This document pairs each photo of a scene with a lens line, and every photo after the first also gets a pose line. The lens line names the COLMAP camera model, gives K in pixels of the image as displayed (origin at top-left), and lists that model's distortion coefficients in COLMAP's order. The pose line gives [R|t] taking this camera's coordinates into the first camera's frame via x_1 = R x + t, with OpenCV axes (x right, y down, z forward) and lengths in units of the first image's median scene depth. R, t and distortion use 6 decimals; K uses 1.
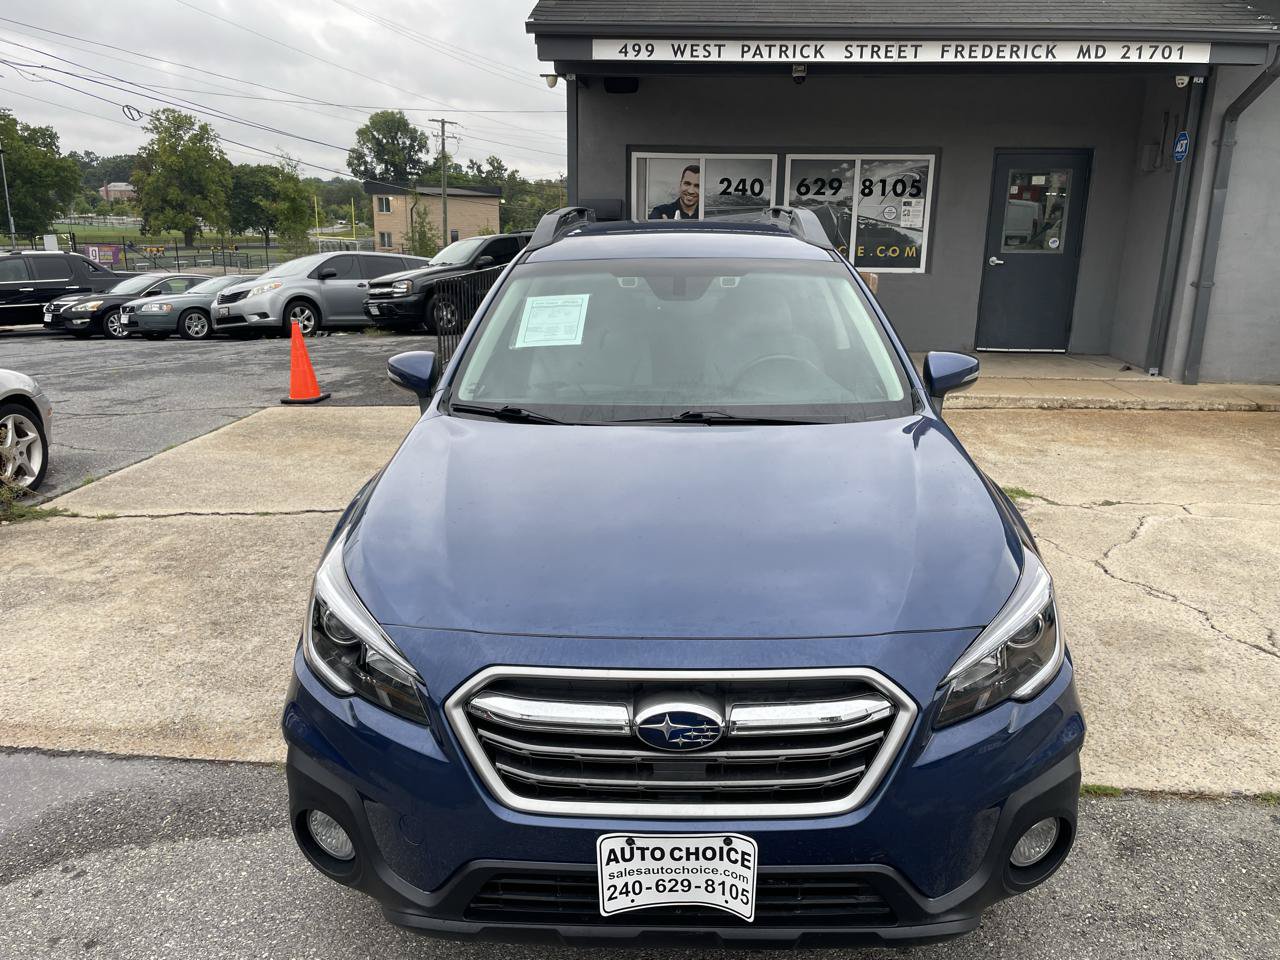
lens RADIAL K [[966.9, 0, 655.2], [0, 966.9, 470.6], [0, 0, 1]] dist [0.086427, -0.114882]
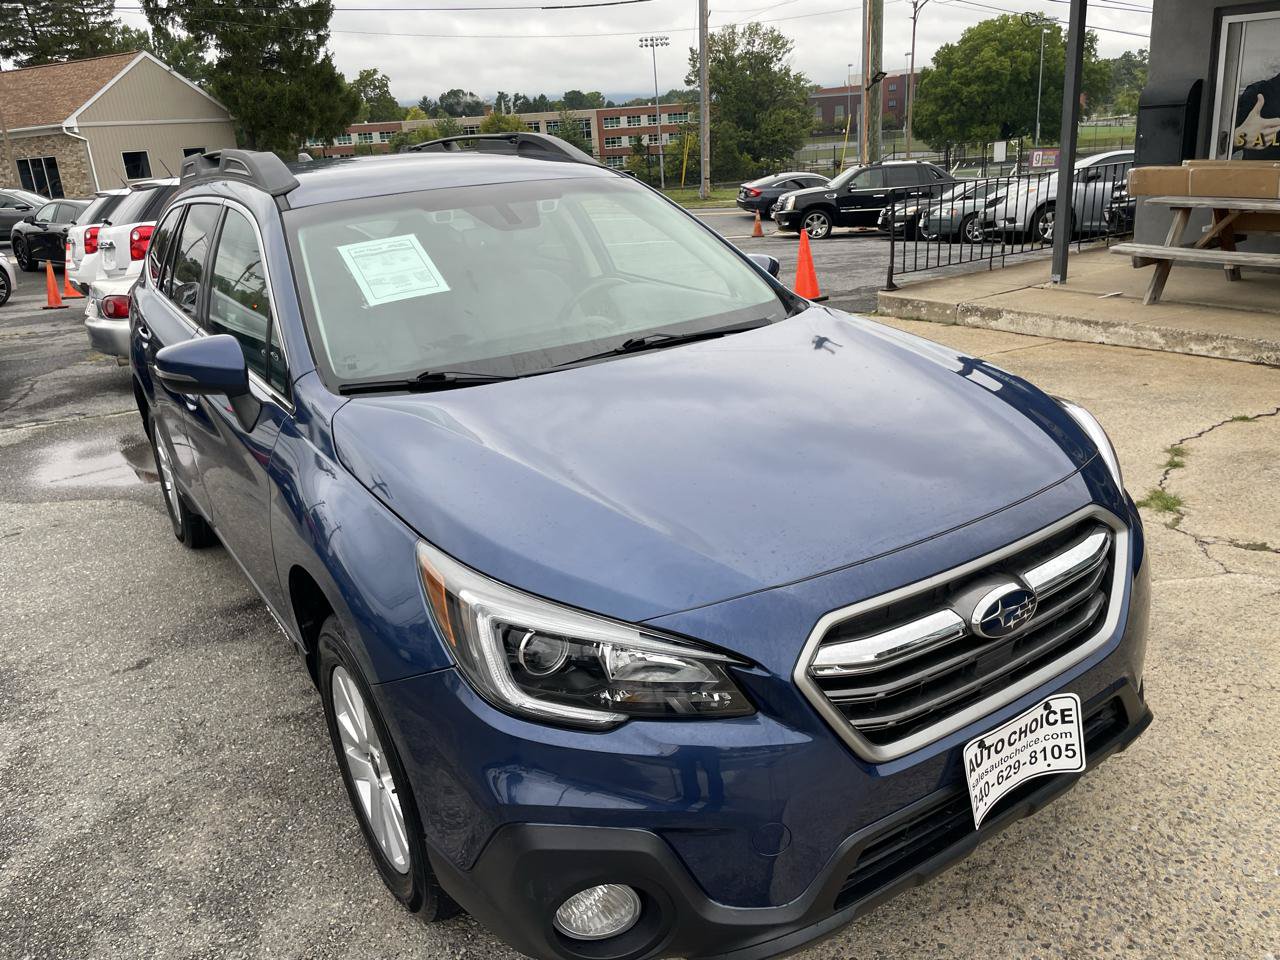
lens RADIAL K [[969.1, 0, 656.4], [0, 969.1, 471.0], [0, 0, 1]] dist [0.081039, -0.107809]
pose [[0.816389, -0.236620, 0.526802, -0.449026], [0.219313, 0.970898, 0.096220, -0.023233], [-0.534239, 0.036982, 0.844524, 0.223044]]
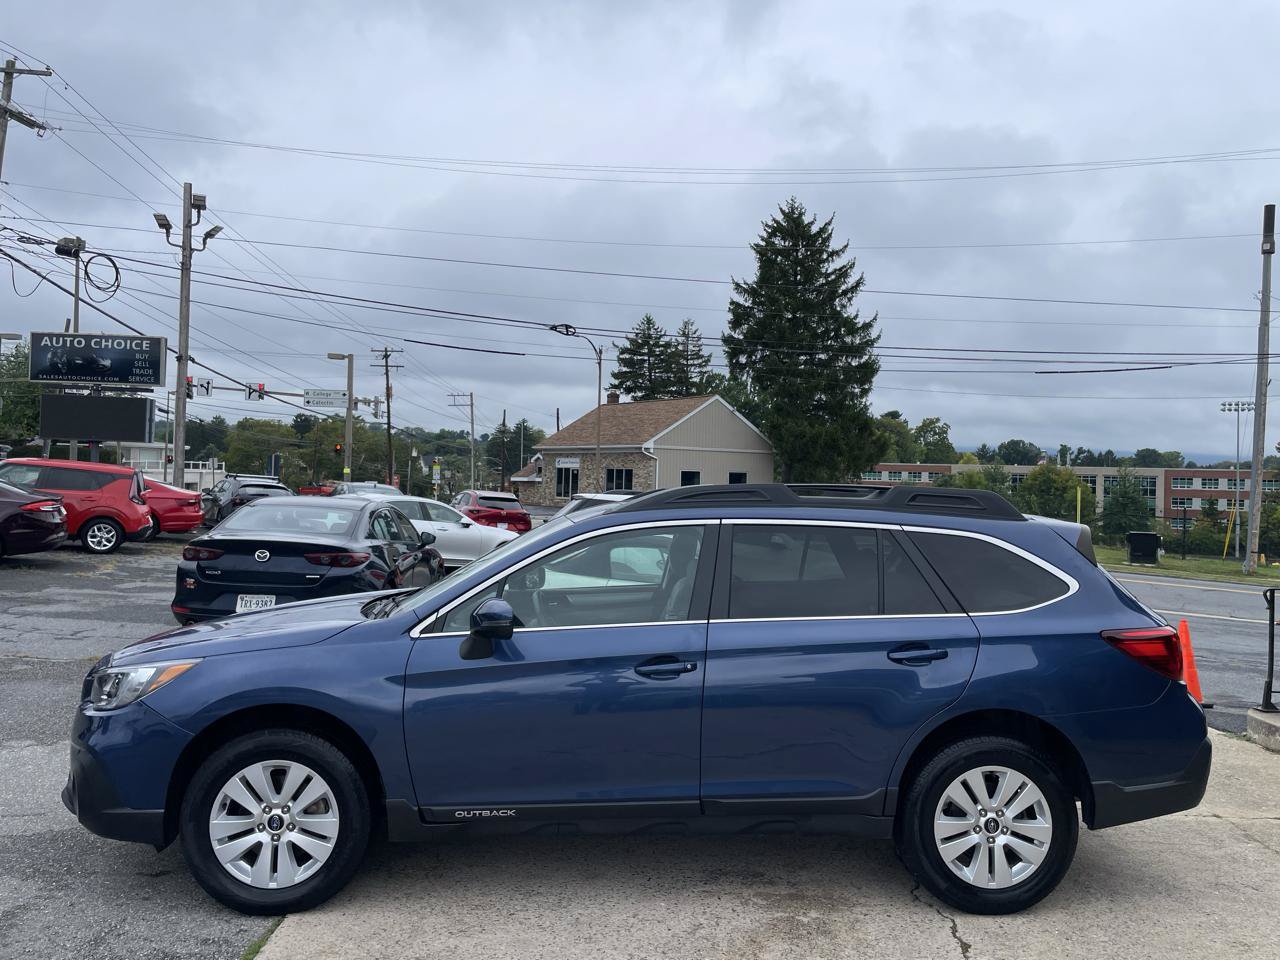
lens RADIAL K [[966.9, 0, 654.9], [0, 966.9, 464.8], [0, 0, 1]] dist [0.086427, -0.114882]
pose [[0.997152, 0.031669, 0.068451, 0.199225], [-0.010405, 0.956658, -0.291027, 0.022088], [-0.074701, 0.289486, 0.954263, 0.005996]]
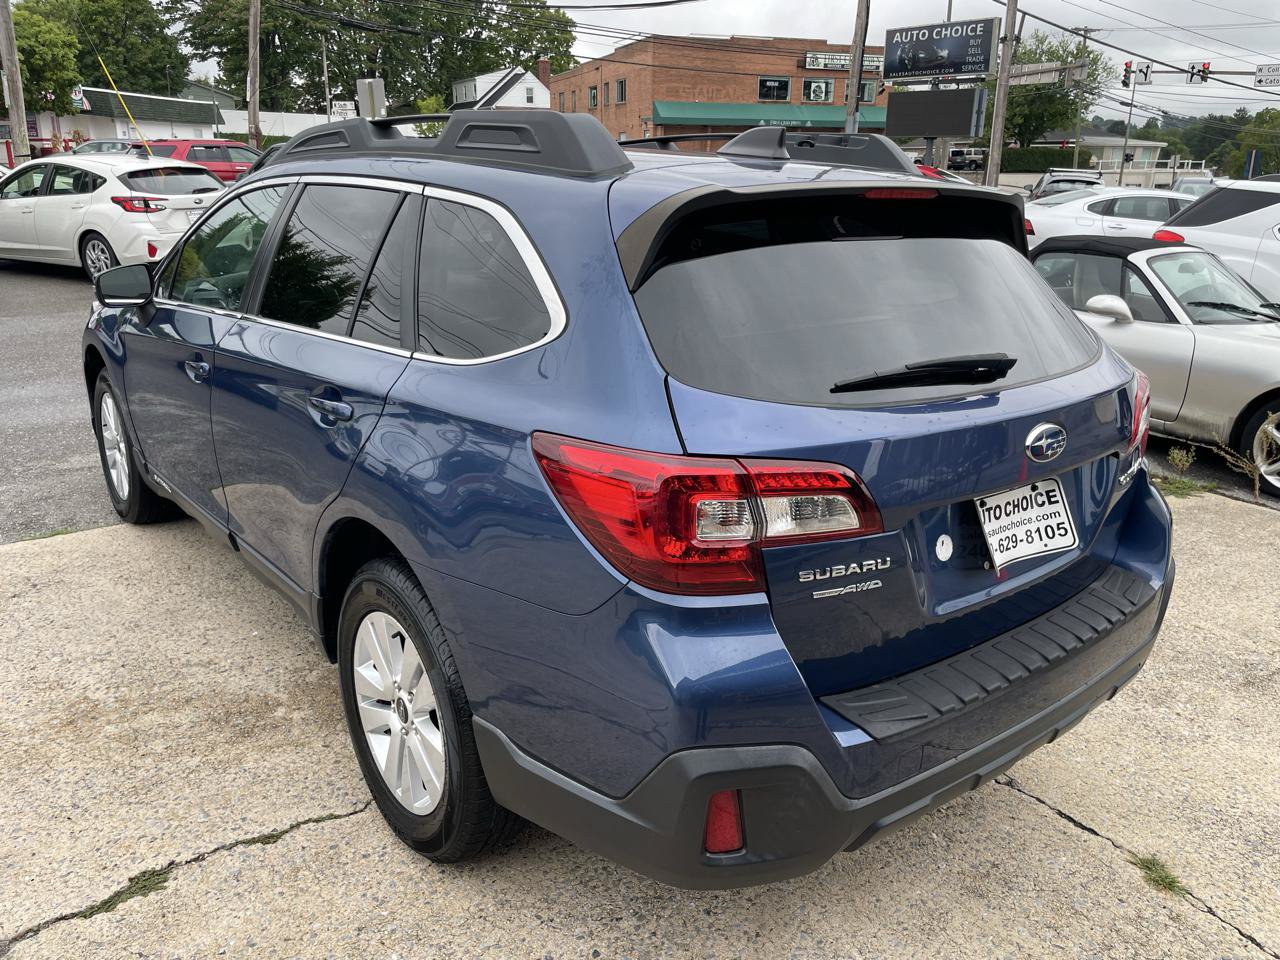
lens RADIAL K [[966.9, 0, 650.8], [0, 966.9, 464.8], [0, 0, 1]] dist [0.086427, -0.114882]
pose [[0.636993, 0.237986, -0.733214, 1.423788], [-0.227069, 0.966878, 0.116559, -0.229082], [0.736668, 0.092243, 0.669934, 1.000700]]
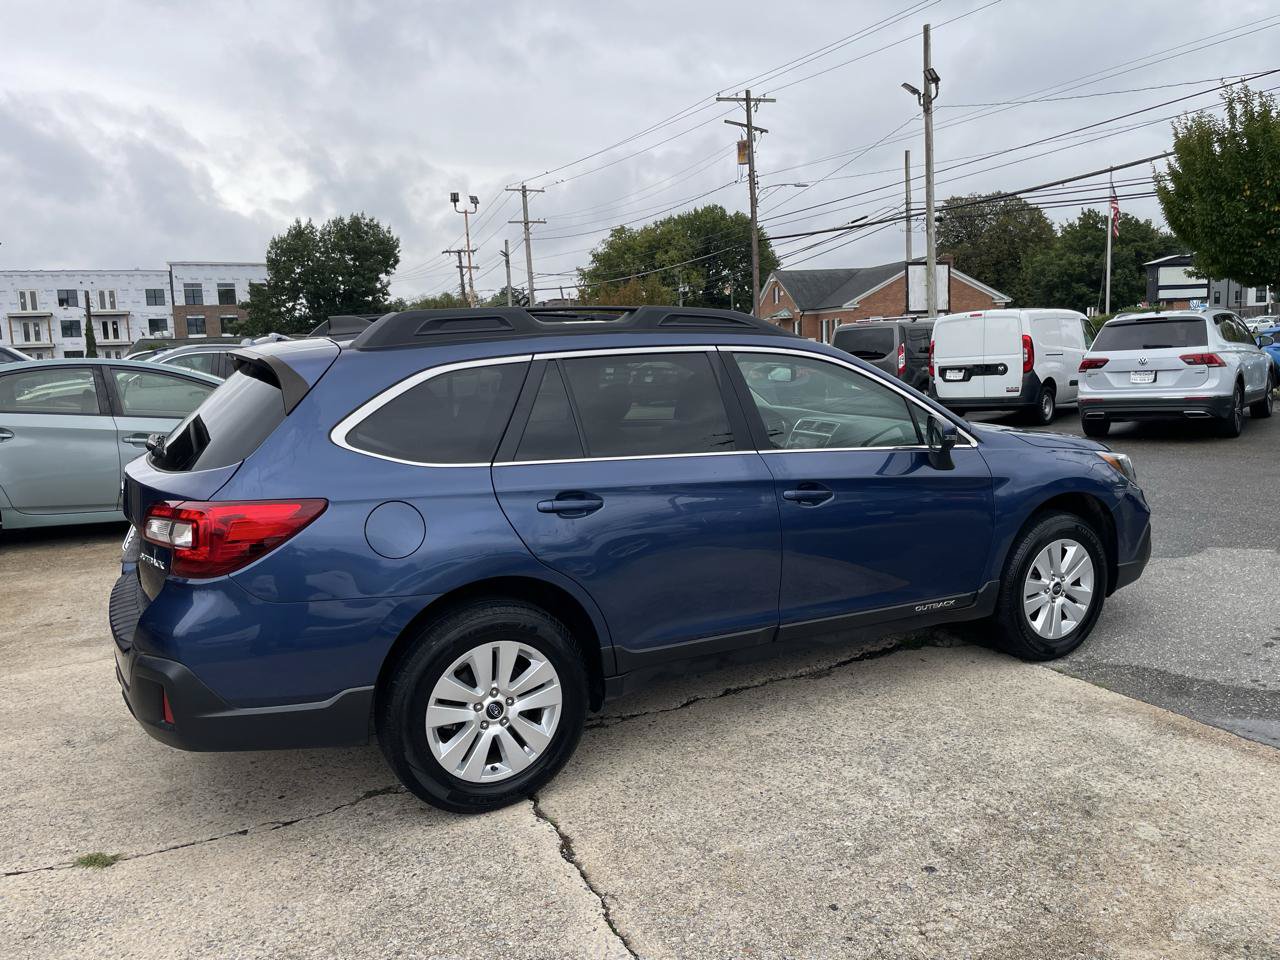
lens RADIAL K [[966.9, 0, 650.3], [0, 966.9, 463.0], [0, 0, 1]] dist [0.086427, -0.114882]
pose [[-0.870730, 0.095892, -0.482322, 1.127904], [-0.099243, 0.926358, 0.363335, -0.751430], [0.481644, 0.364233, -0.797091, 2.863619]]
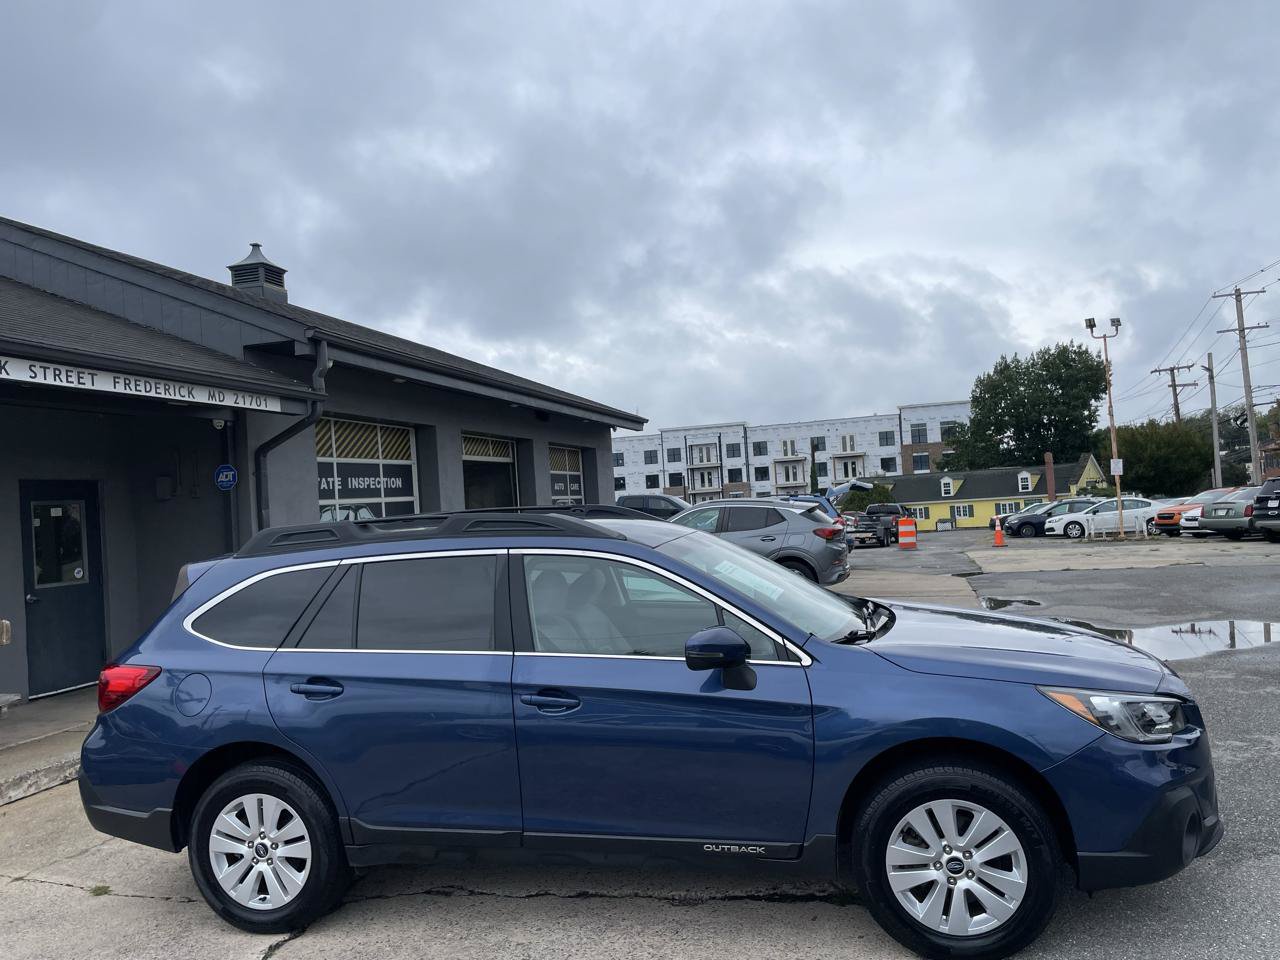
lens RADIAL K [[970.2, 0, 653.0], [0, 970.2, 482.9], [0, 0, 1]] dist [0.060418, -0.074365]
pose [[-0.973968, 0.071732, 0.215036, -0.118671], [0.125613, 0.960437, 0.248559, -0.846569], [-0.188699, 0.269100, -0.944446, 3.067308]]
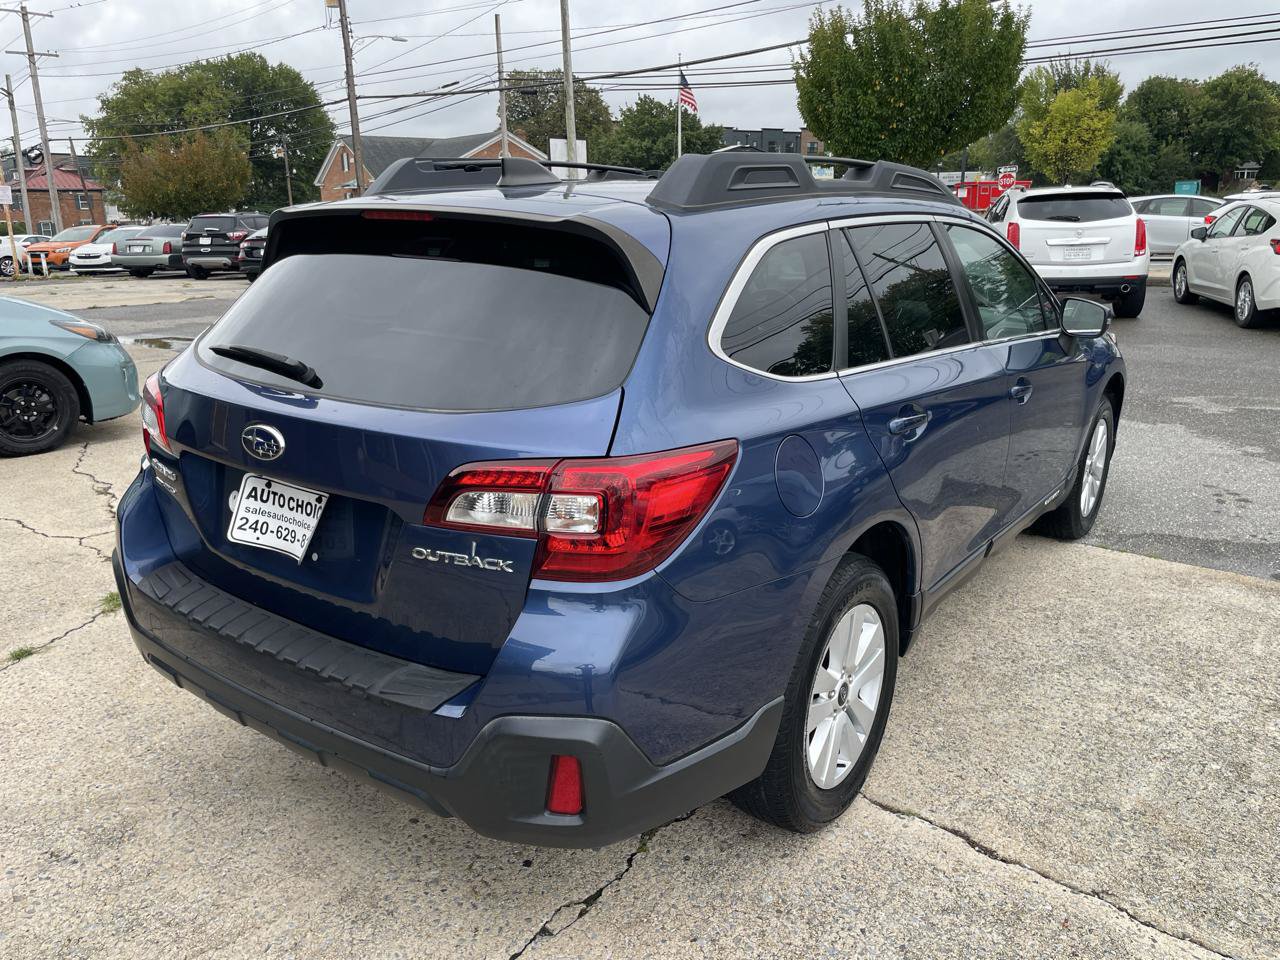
lens RADIAL K [[966.9, 0, 650.1], [0, 966.9, 462.4], [0, 0, 1]] dist [0.086427, -0.114882]
pose [[-0.576147, 0.215448, -0.788439, 1.506225], [-0.218452, 0.888951, 0.402547, -0.554468], [0.787612, 0.404162, -0.465102, 2.169575]]
